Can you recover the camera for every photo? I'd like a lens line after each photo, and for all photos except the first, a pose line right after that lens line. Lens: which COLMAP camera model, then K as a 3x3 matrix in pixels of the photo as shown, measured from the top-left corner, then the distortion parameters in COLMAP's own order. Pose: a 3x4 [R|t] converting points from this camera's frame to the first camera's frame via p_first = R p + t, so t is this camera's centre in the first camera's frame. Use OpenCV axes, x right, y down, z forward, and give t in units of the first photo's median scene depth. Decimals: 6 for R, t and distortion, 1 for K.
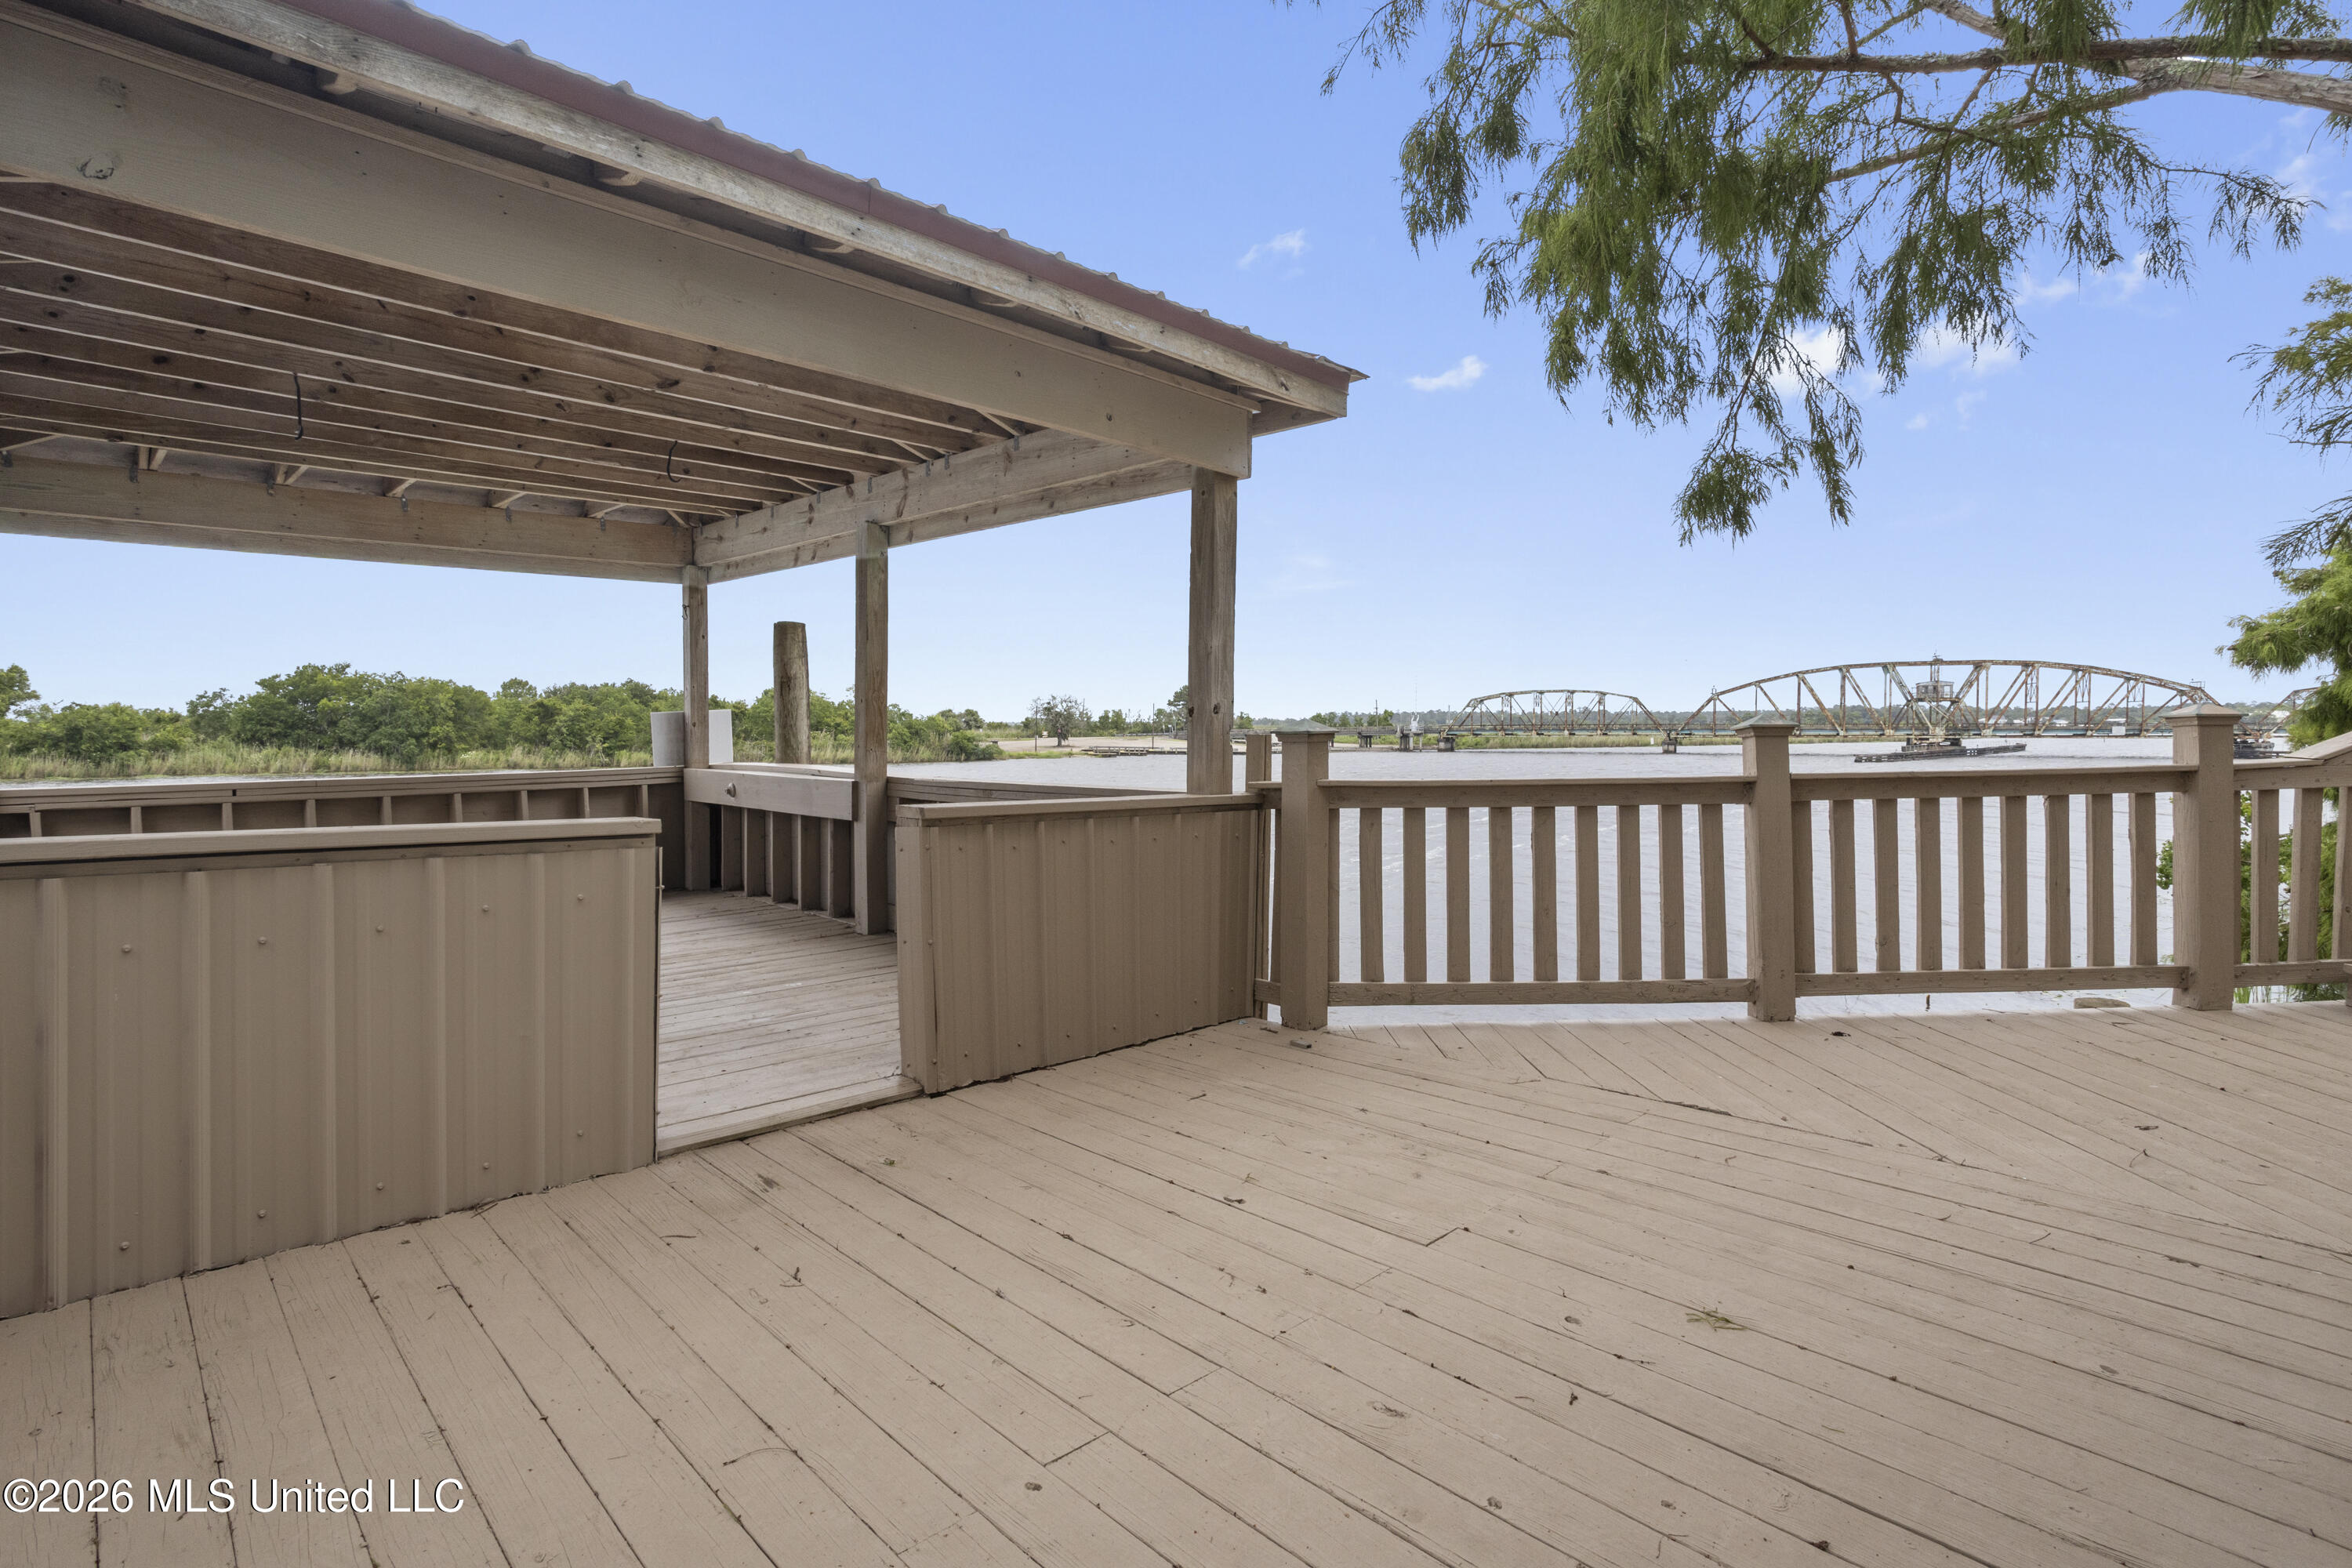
lens RADIAL K [[1182.1, 0, 1171.2], [0, 1182.1, 774.9], [0, 0, 1]] dist [-0.061927, 0.040640]
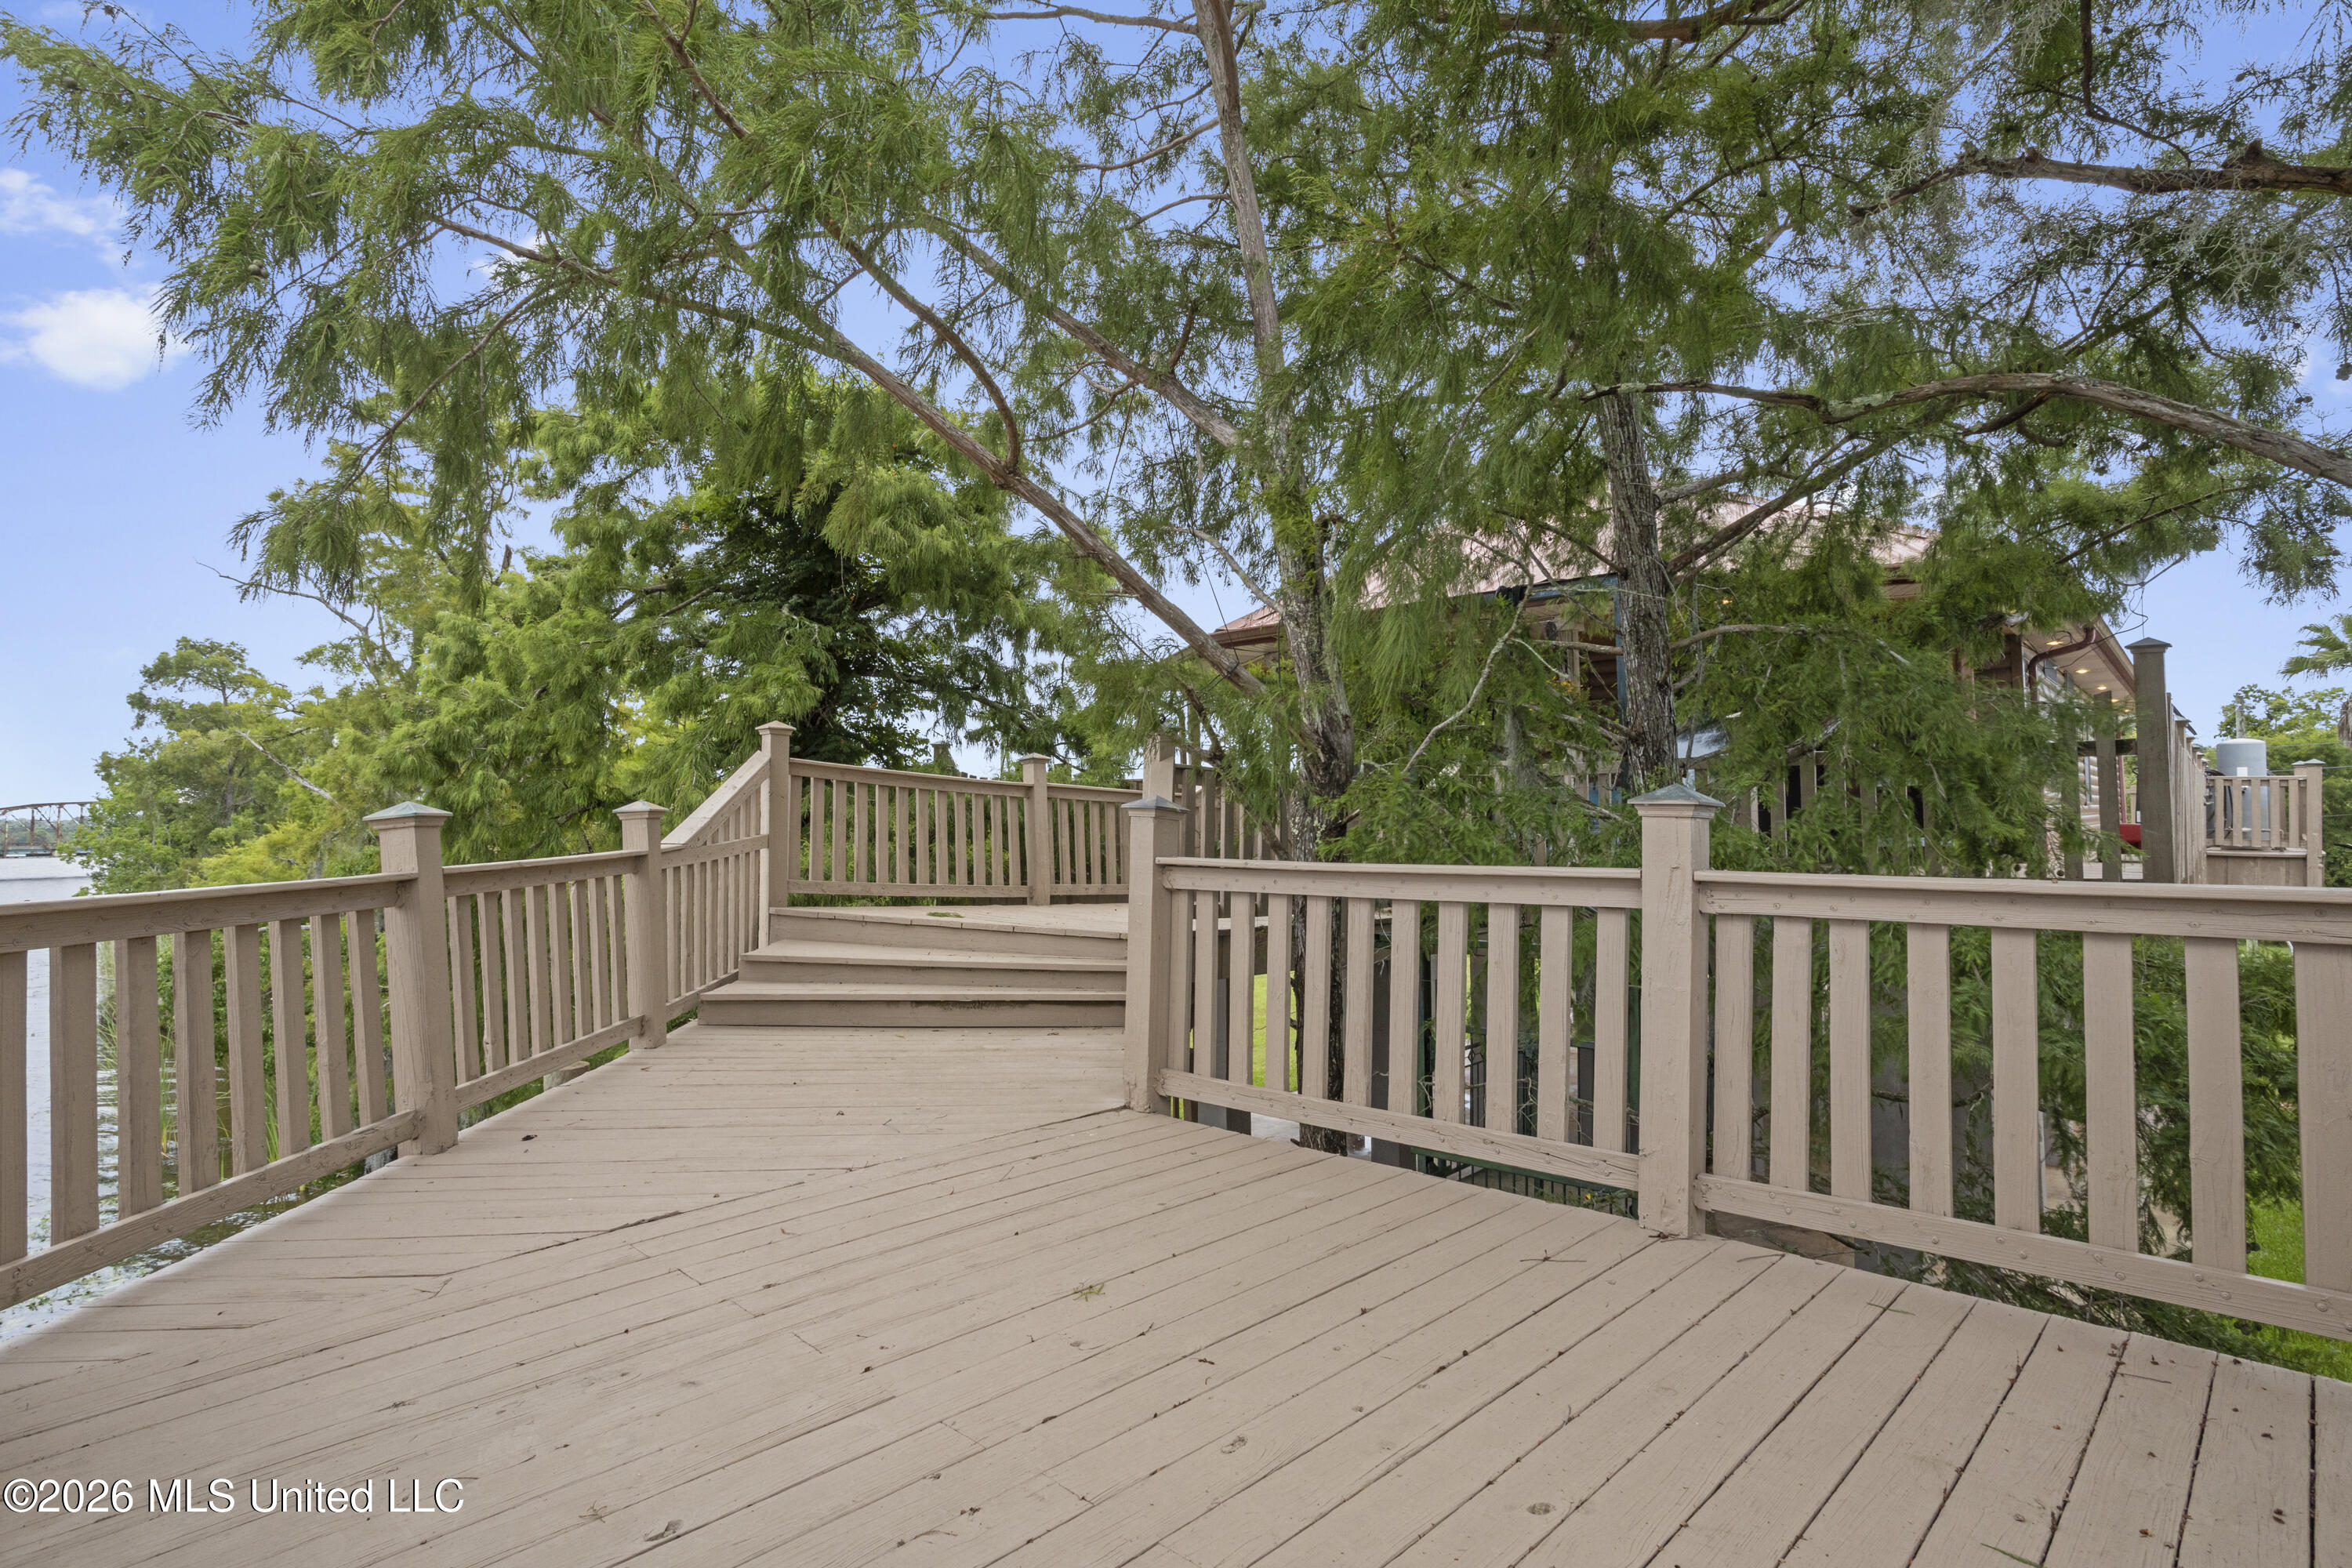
lens RADIAL K [[1216.7, 0, 1179.1], [0, 1216.7, 834.9], [0, 0, 1]] dist [0.000945, -0.000005]
pose [[-0.062290, 0.003937, 0.998050, -0.574449], [0.047671, 0.998863, -0.000965, 0.012363], [-0.996919, 0.047518, -0.062407, 0.725249]]
